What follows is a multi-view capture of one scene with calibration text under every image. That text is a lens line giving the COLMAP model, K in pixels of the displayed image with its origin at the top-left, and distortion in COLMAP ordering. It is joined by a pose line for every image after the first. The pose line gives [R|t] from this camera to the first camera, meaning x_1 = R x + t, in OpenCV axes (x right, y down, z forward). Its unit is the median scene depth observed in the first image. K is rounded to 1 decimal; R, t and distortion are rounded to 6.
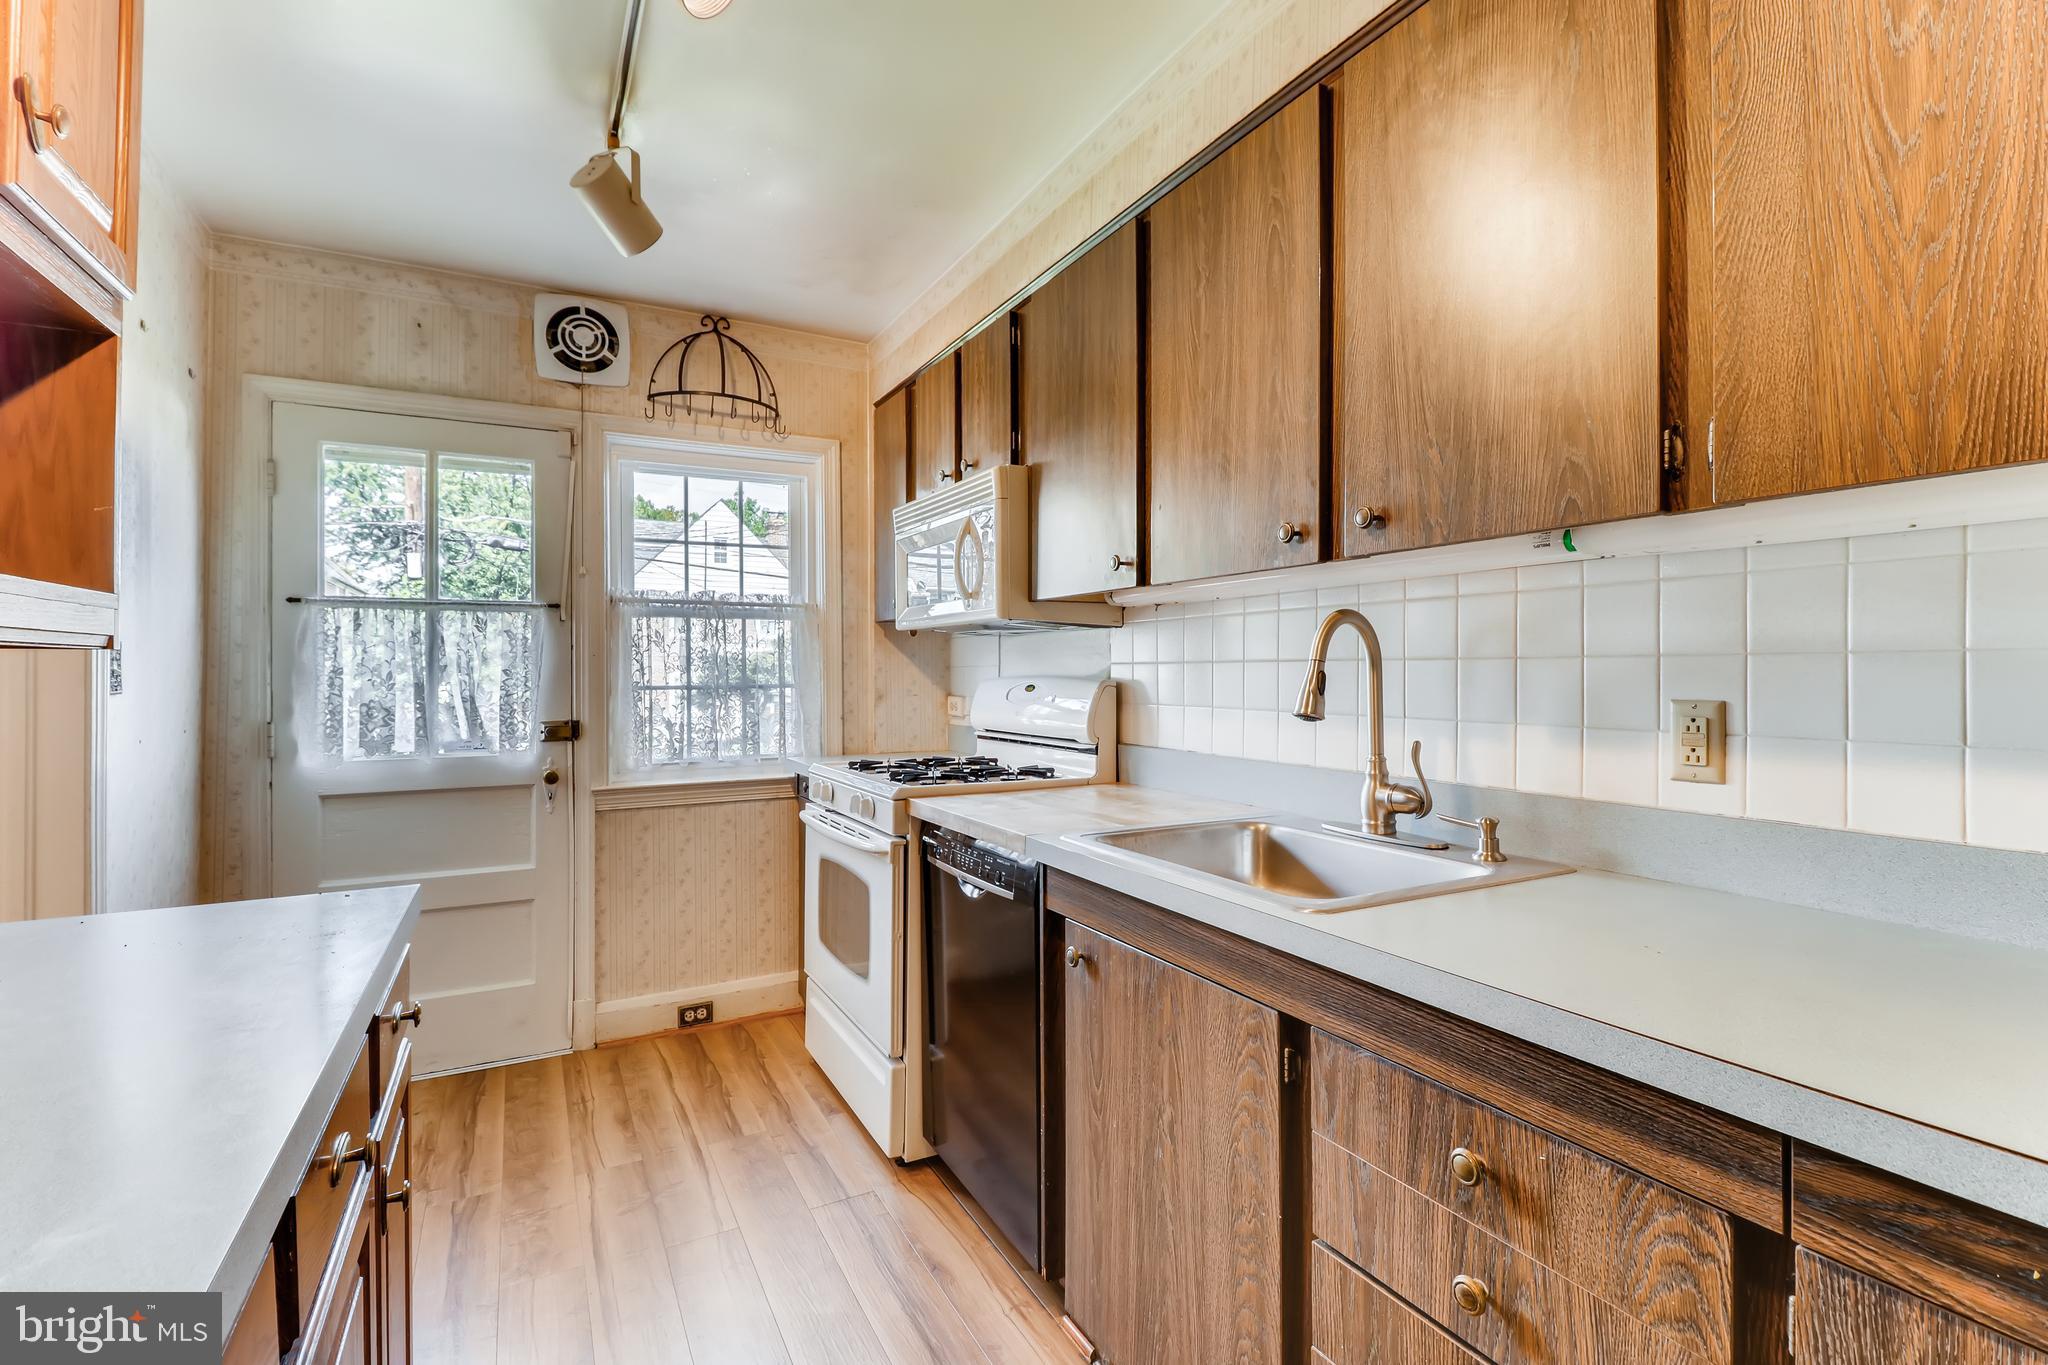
lens RADIAL K [[933.7, 0, 1023.6], [0, 933.7, 670.4], [0, 0, 1]] dist [0.023717, -0.015970]
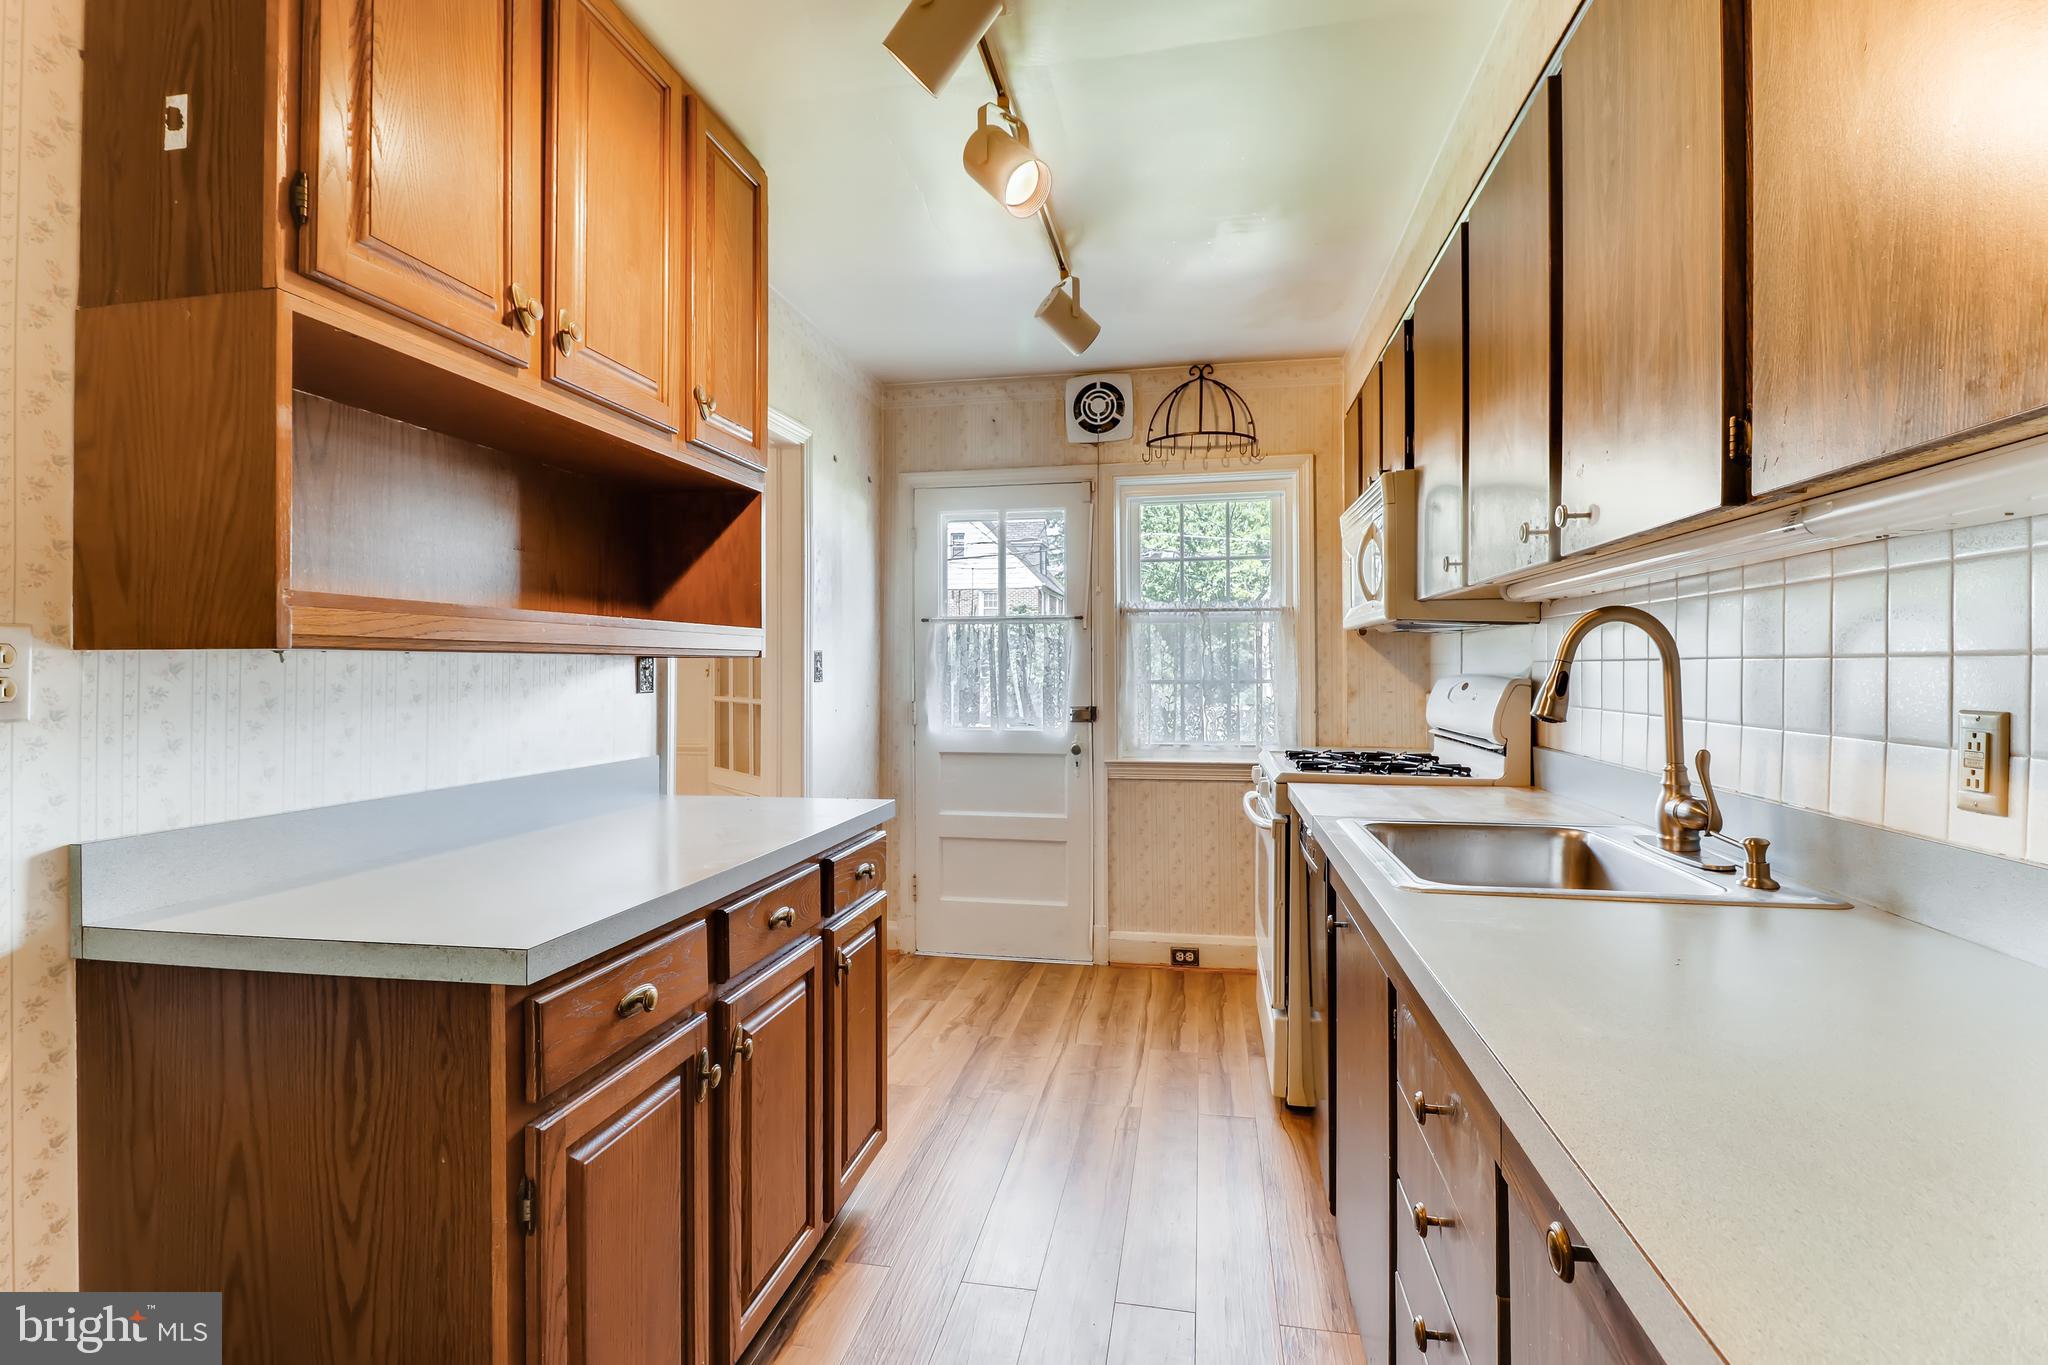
lens RADIAL K [[933.7, 0, 1023.6], [0, 933.7, 670.4], [0, 0, 1]] dist [0.023717, -0.015970]
pose [[0.782994, 0.003542, -0.622020, 0.255498], [-0.000007, 0.999984, 0.005685, -0.003233], [0.622030, -0.004447, 0.782981, -0.061690]]
